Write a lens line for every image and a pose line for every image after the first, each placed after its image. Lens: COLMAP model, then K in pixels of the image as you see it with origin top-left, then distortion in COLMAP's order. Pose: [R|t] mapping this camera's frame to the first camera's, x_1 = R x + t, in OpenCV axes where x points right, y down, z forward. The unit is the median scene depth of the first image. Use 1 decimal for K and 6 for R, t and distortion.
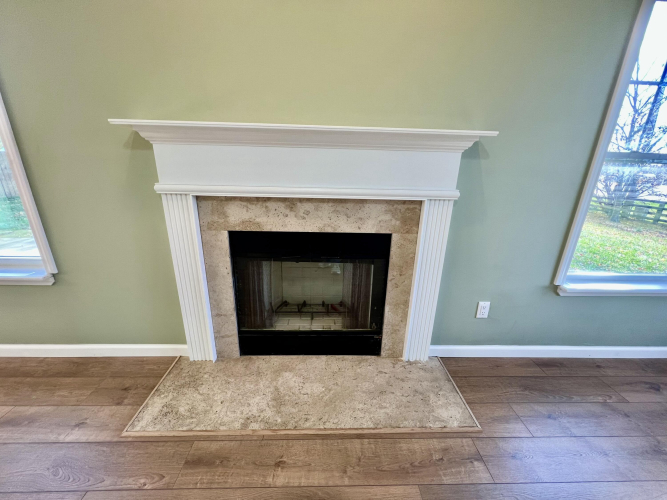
lens RADIAL K [[266.5, 0, 332.5], [0, 266.5, 250.7], [0, 0, 1]] dist [0.000449, -0.000567]
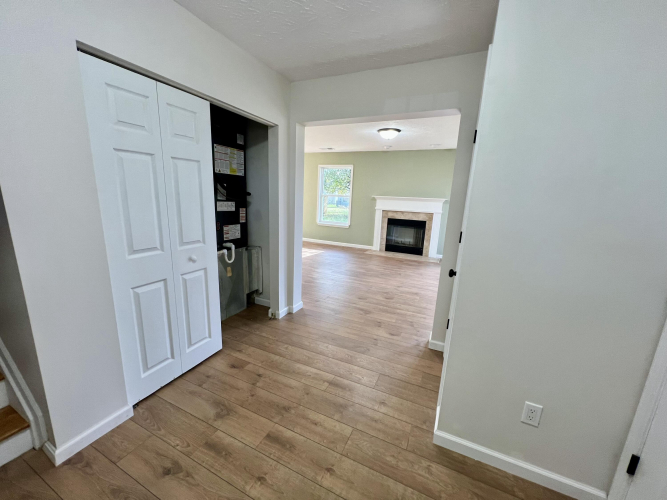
lens RADIAL K [[266.5, 0, 332.5], [0, 266.5, 250.7], [0, 0, 1]] dist [0.000449, -0.000567]
pose [[0.890779, 0.102887, -0.442636, 0.822916], [-0.162231, 0.981849, -0.098256, 1.056740], [0.424493, 0.159334, 0.891302, -3.310193]]
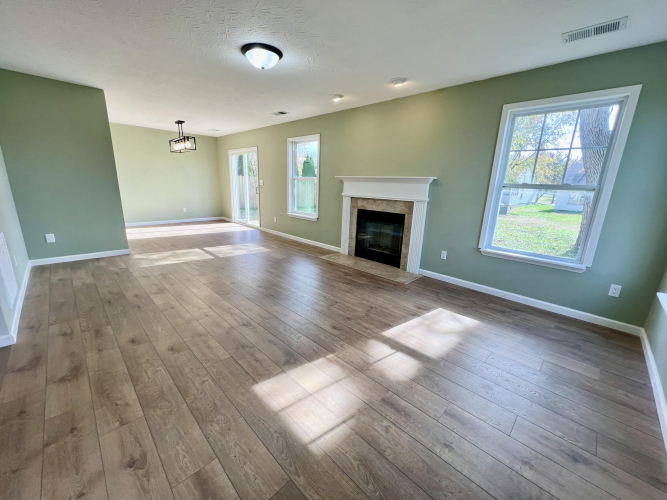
lens RADIAL K [[266.5, 0, 332.5], [0, 266.5, 250.7], [0, 0, 1]] dist [0.000449, -0.000567]
pose [[0.686981, 0.173415, -0.705681, 1.678653], [-0.246141, 0.969233, -0.001438, 0.473028], [0.683720, 0.174685, 0.708529, -1.302718]]
